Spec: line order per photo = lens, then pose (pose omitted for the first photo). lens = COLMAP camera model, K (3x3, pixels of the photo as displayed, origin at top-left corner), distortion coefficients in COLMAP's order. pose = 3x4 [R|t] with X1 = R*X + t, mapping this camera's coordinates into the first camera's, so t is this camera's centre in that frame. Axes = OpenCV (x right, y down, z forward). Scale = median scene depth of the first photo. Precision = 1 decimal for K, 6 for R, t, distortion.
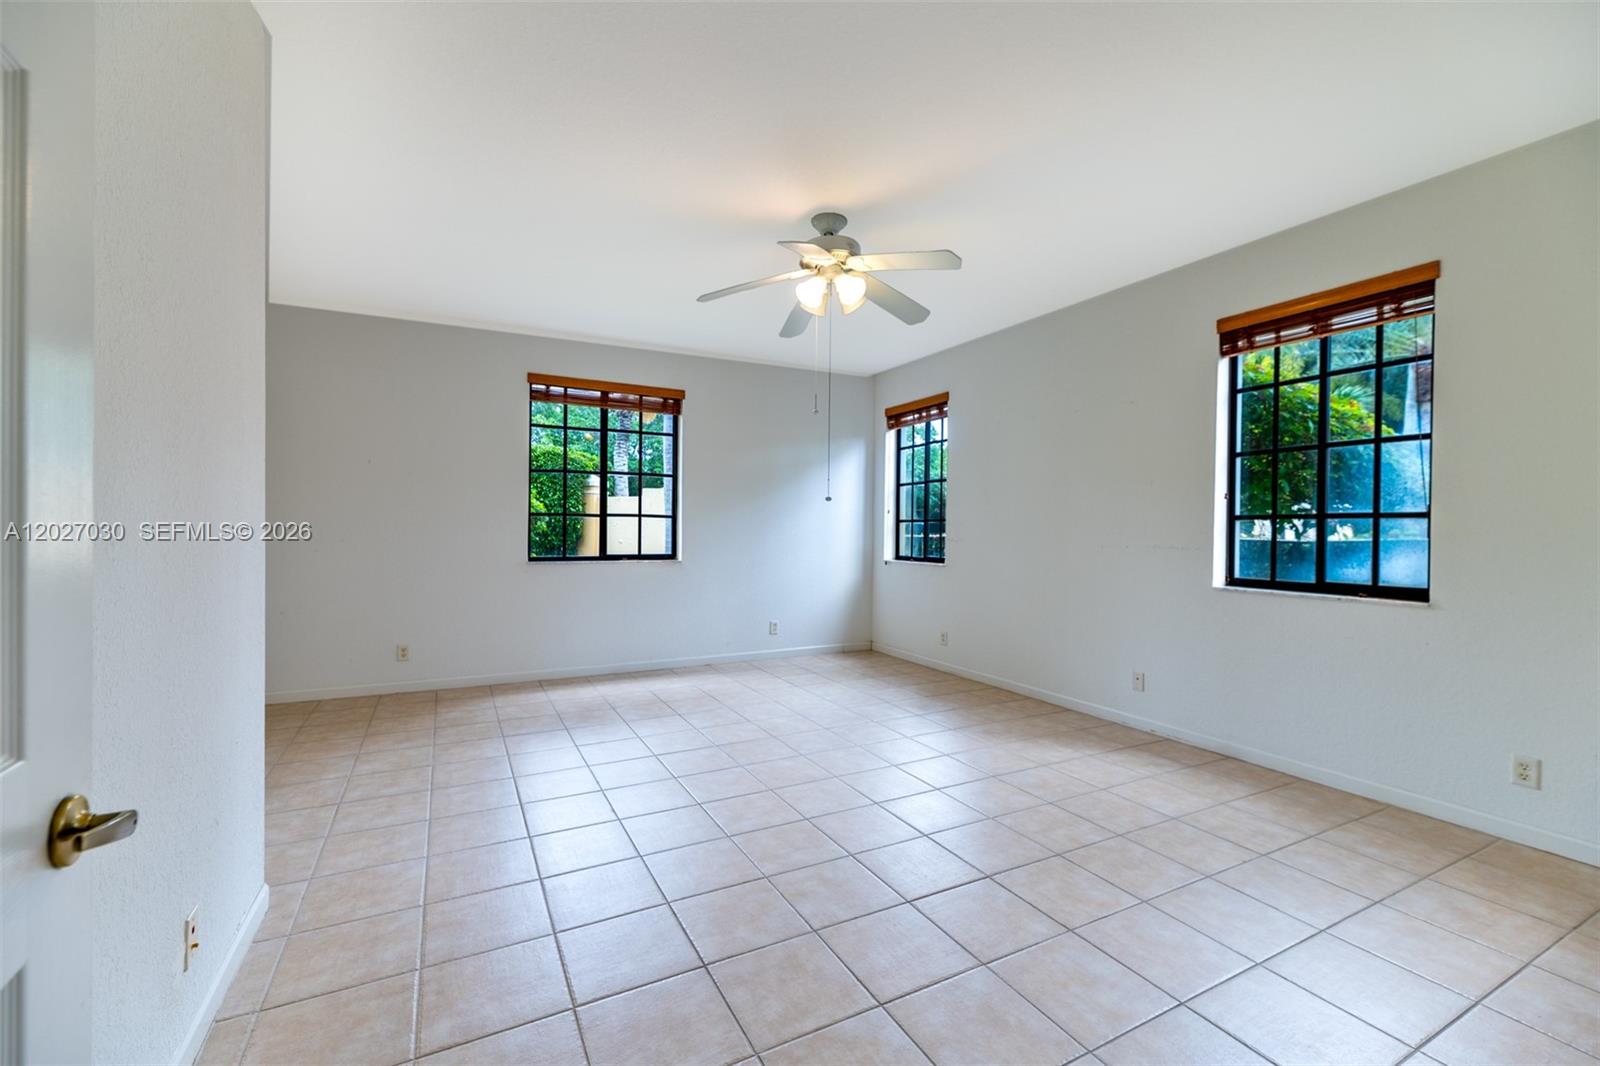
lens RADIAL K [[643.0, 0, 797.4], [0, 643.0, 532.3], [0, 0, 1]] dist [-0.000251, 0.000004]
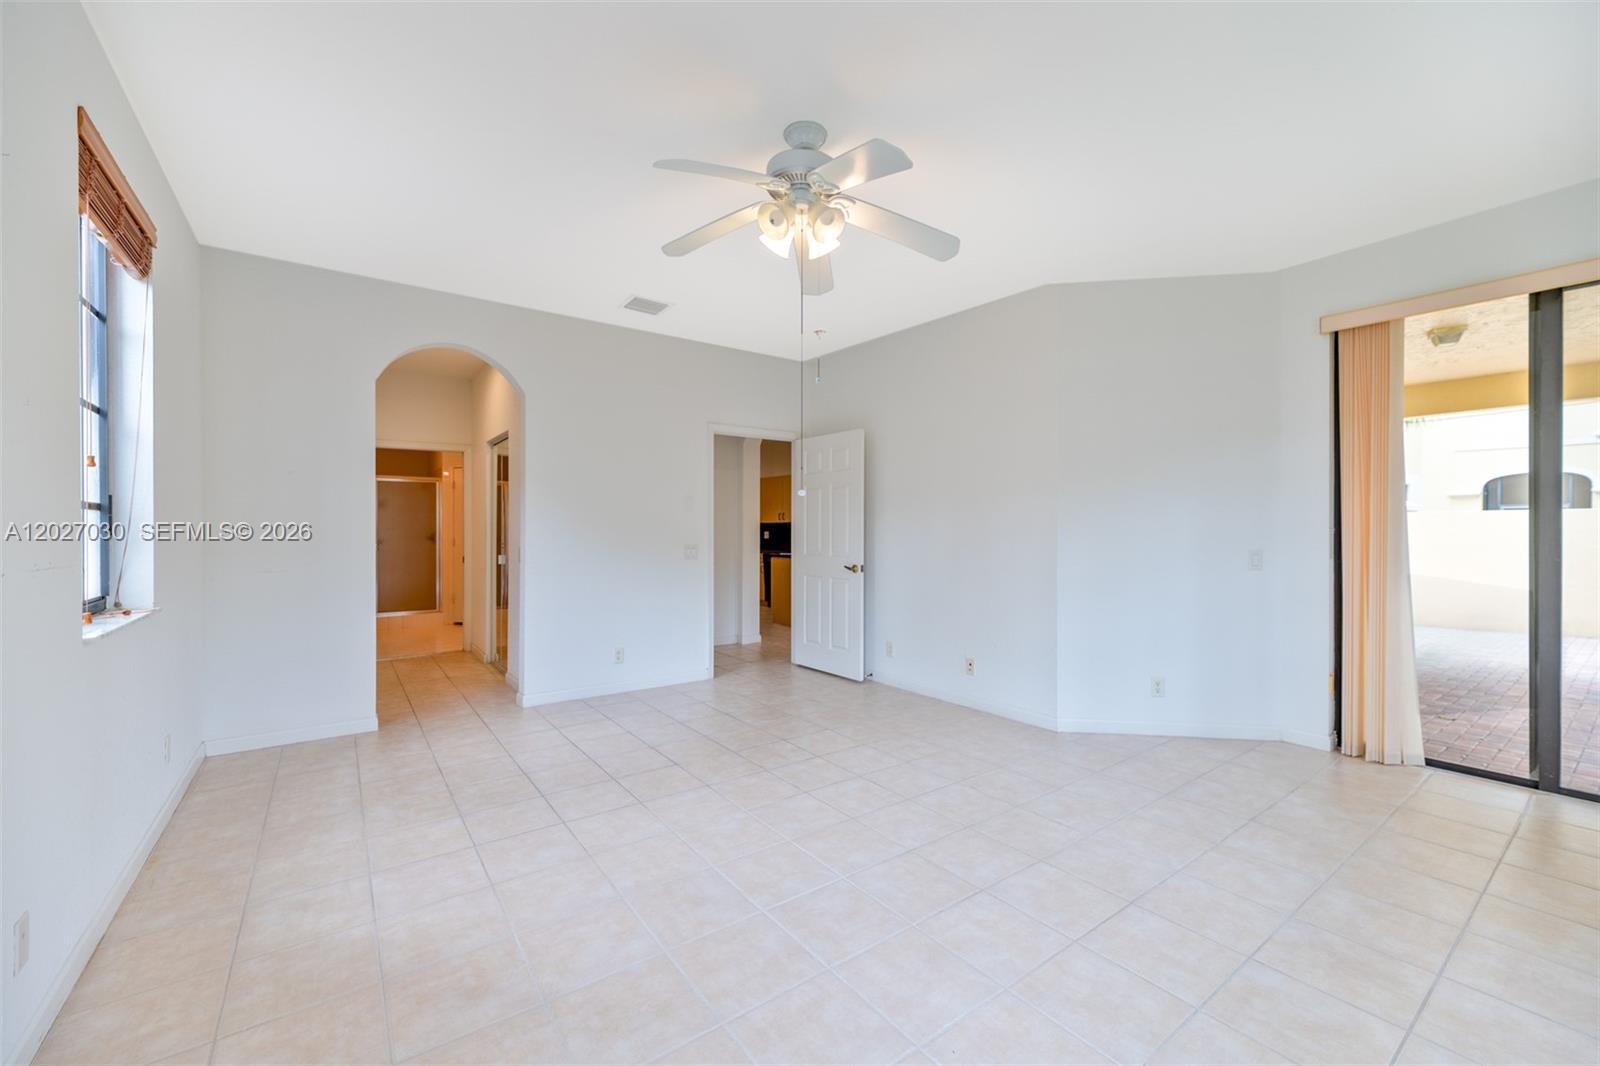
lens RADIAL K [[643.0, 0, 799.1], [0, 643.0, 532.6], [0, 0, 1]] dist [-0.000251, 0.000004]
pose [[-0.988011, -0.011441, -0.153960, 0.183448], [-0.012163, 0.999919, 0.003749, -0.022627], [0.153905, 0.005577, -0.988070, 1.869573]]
